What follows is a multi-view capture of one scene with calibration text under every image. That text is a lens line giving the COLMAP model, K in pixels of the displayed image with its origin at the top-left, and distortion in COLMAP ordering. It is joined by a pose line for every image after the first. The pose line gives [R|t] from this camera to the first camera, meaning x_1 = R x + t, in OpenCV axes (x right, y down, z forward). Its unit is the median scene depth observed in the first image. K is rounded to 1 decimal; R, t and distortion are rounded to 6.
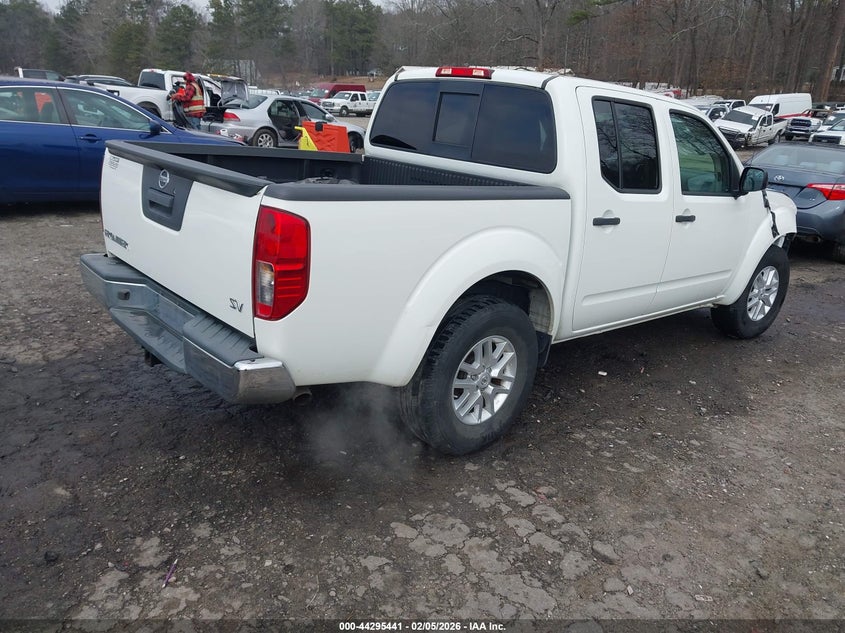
lens RADIAL K [[673.1, 0, 419.2], [0, 673.1, 316.9], [0, 0, 1]] dist [0.001978, -0.025357]
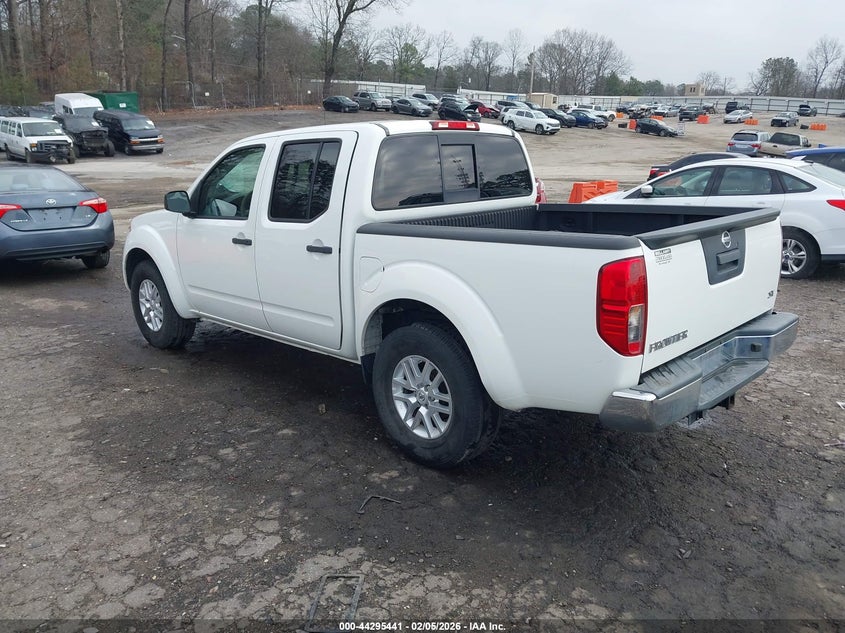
lens RADIAL K [[673.1, 0, 423.4], [0, 673.1, 311.8], [0, 0, 1]] dist [0.001978, -0.025357]
pose [[-0.059022, -0.312685, 0.948021, -1.075487], [0.312524, 0.896149, 0.315033, -0.450914], [-0.948074, 0.314874, 0.044829, 1.087448]]
